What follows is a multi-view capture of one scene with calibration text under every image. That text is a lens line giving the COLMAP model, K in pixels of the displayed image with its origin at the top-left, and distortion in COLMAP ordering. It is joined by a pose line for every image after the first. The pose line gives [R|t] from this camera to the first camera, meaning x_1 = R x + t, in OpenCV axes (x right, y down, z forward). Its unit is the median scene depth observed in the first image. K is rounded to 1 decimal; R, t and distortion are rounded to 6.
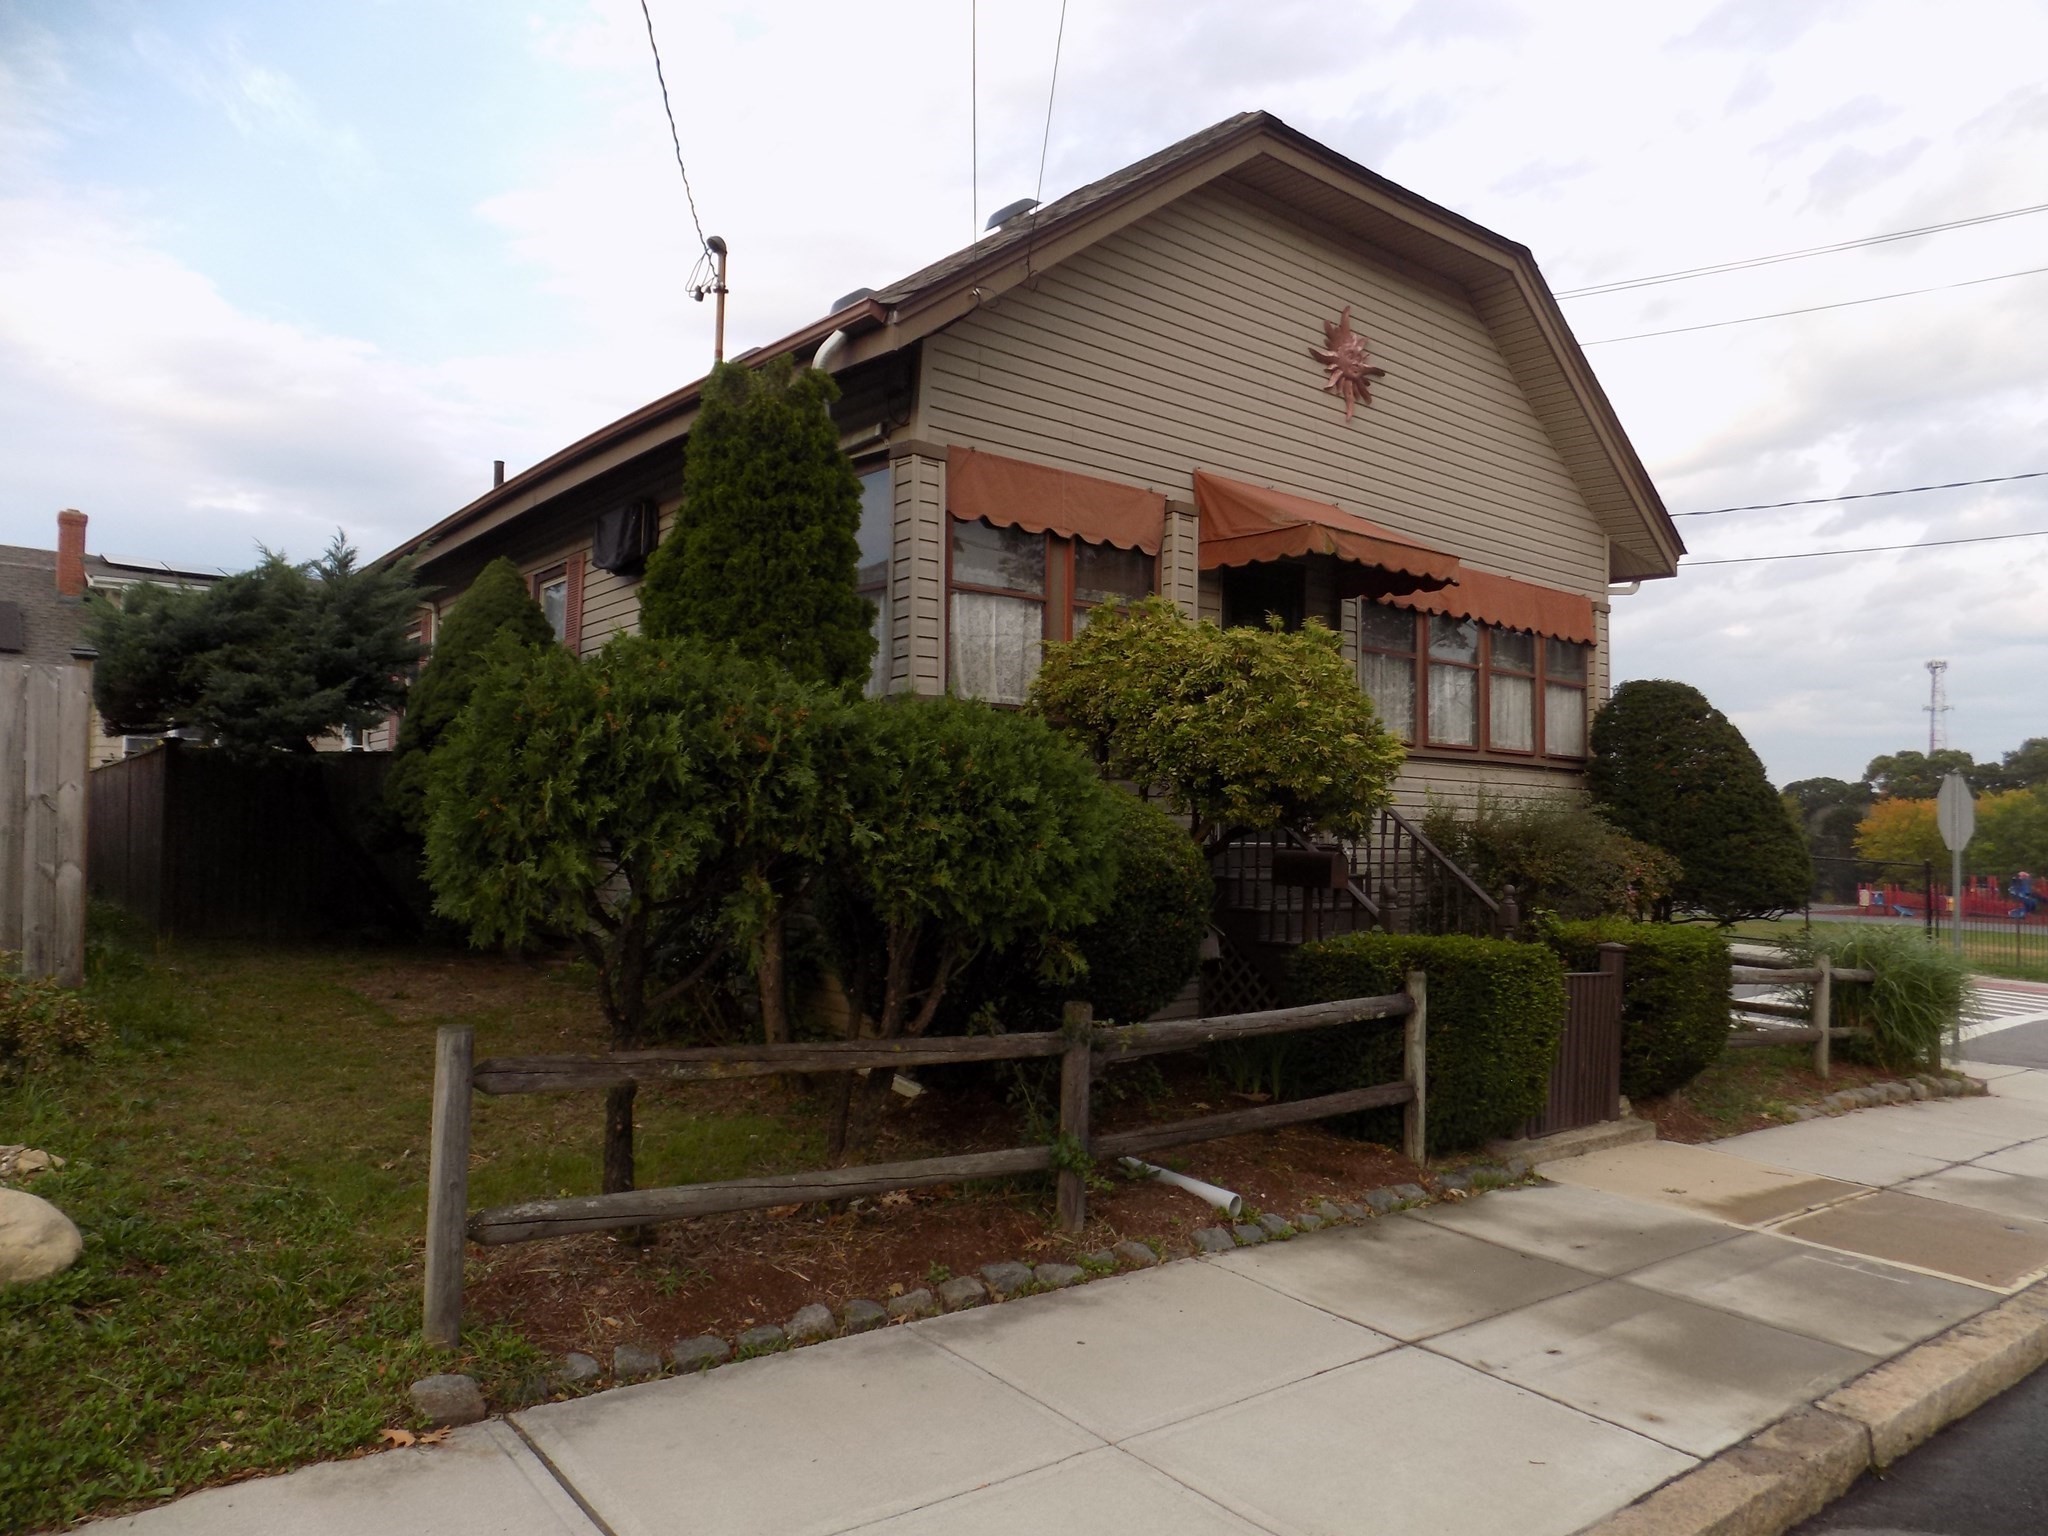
lens RADIAL K [[1399.5, 0, 1037.1], [0, 1399.5, 767.5], [0, 0, 1]] dist [-0.053692, 0.064988]
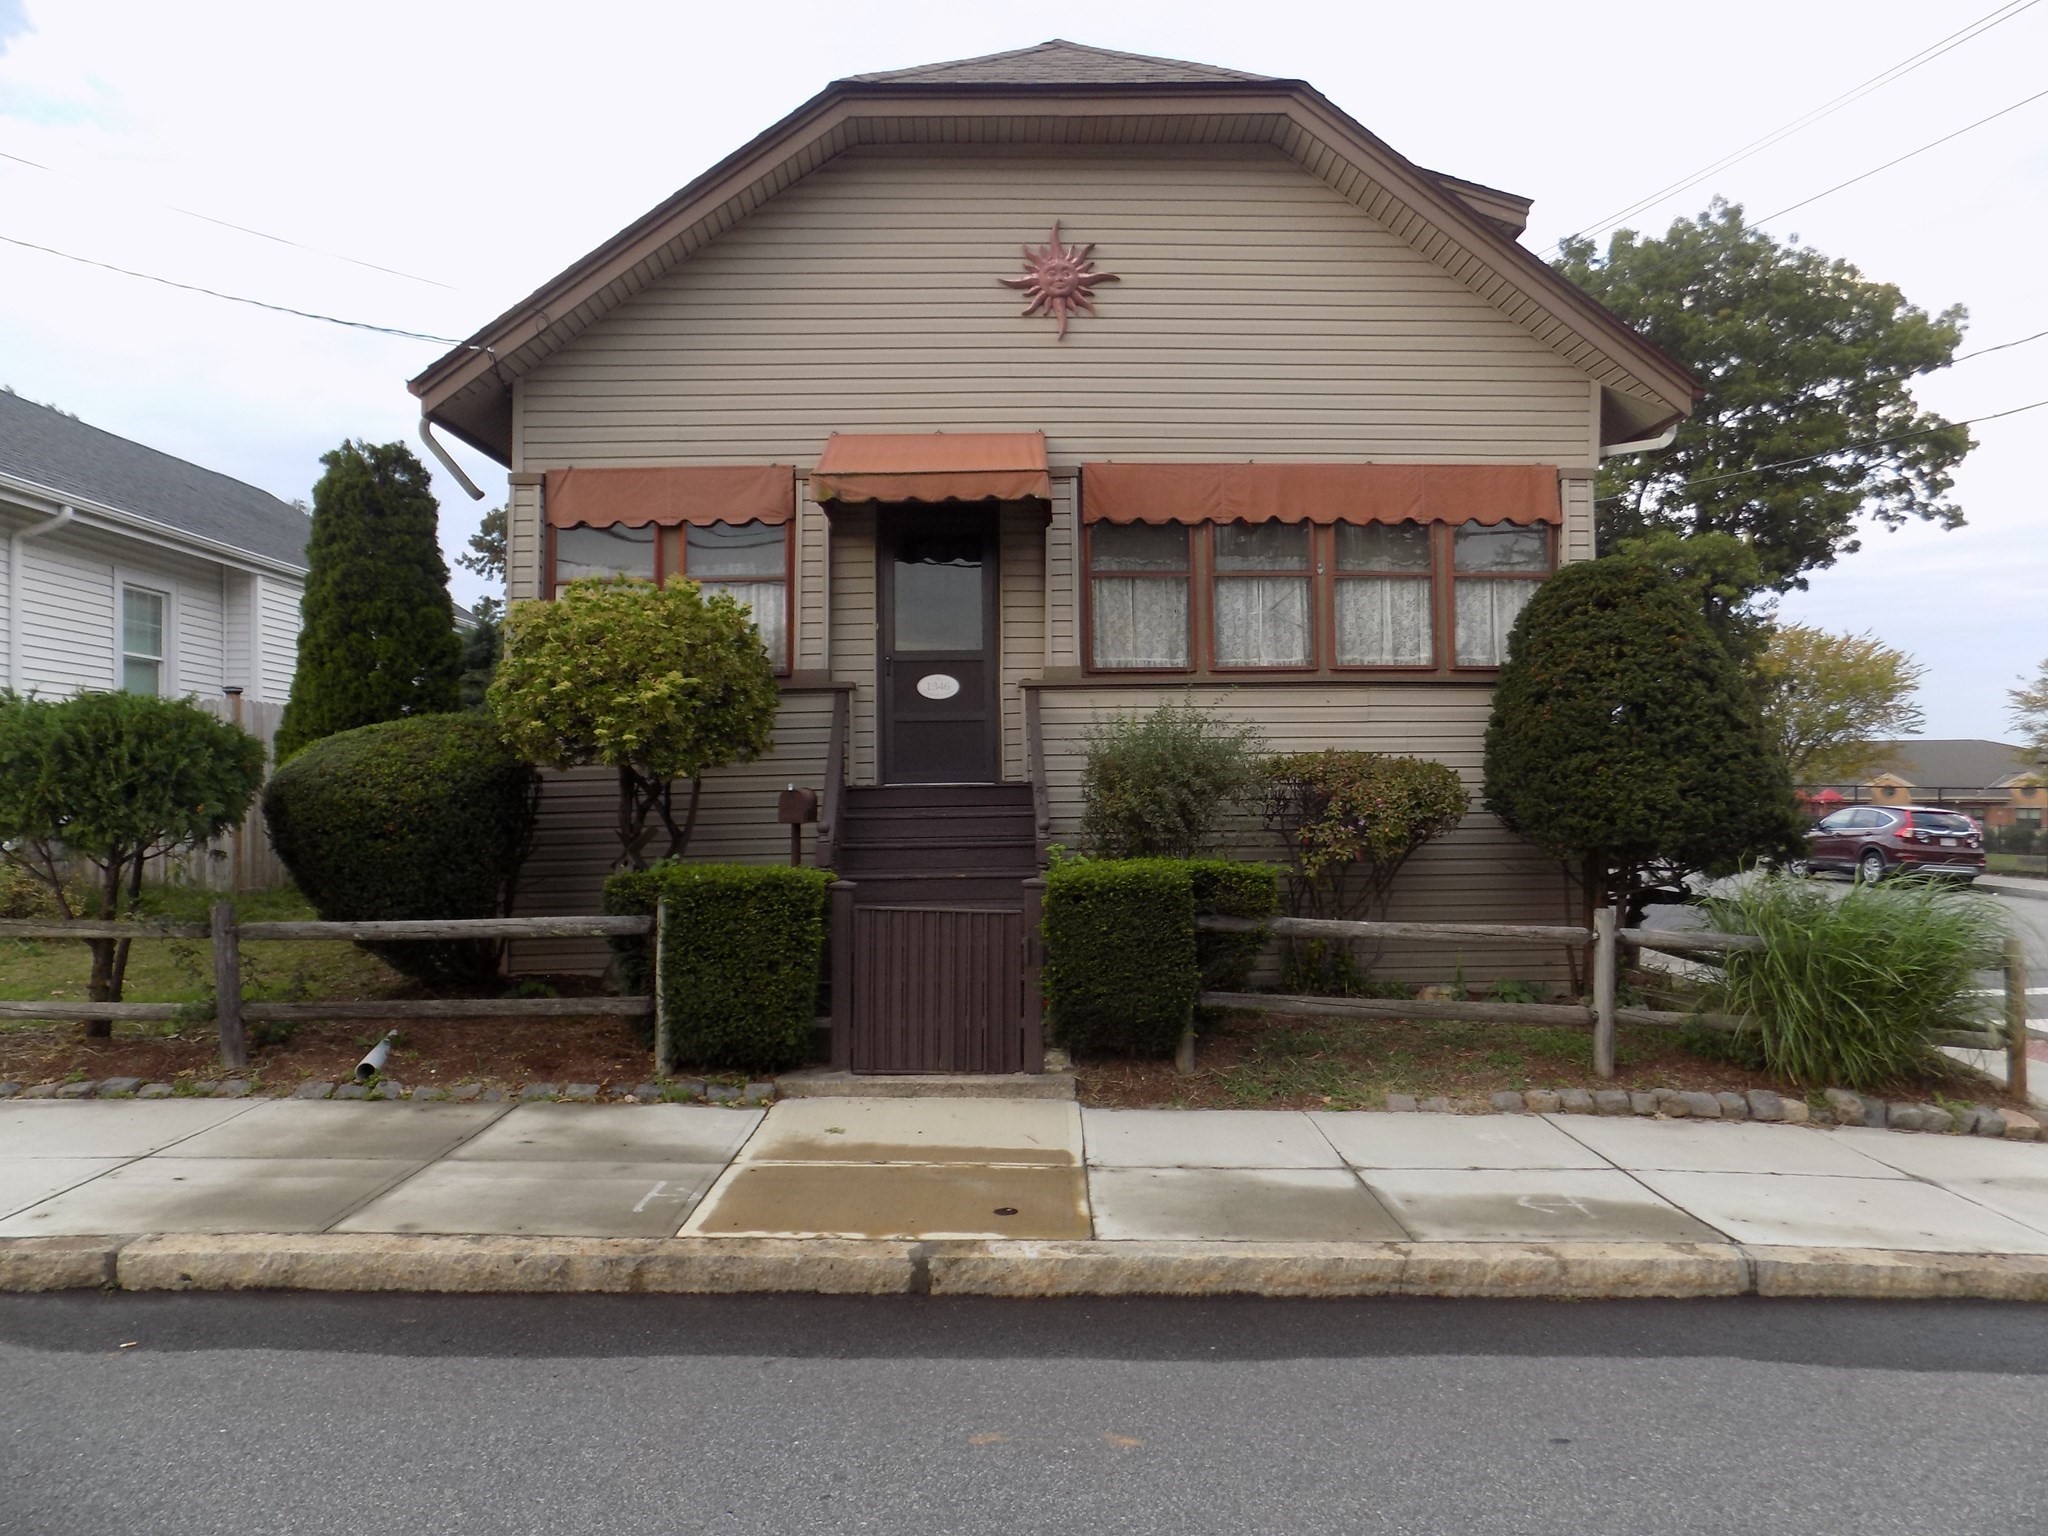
lens RADIAL K [[1399.5, 0, 1042.0], [0, 1399.5, 770.4], [0, 0, 1]] dist [-0.053692, 0.064988]
pose [[0.785957, -0.038578, -0.617076, 0.846095], [0.055221, 0.998443, 0.007913, 0.040537], [0.615810, -0.040295, 0.786863, 0.241986]]
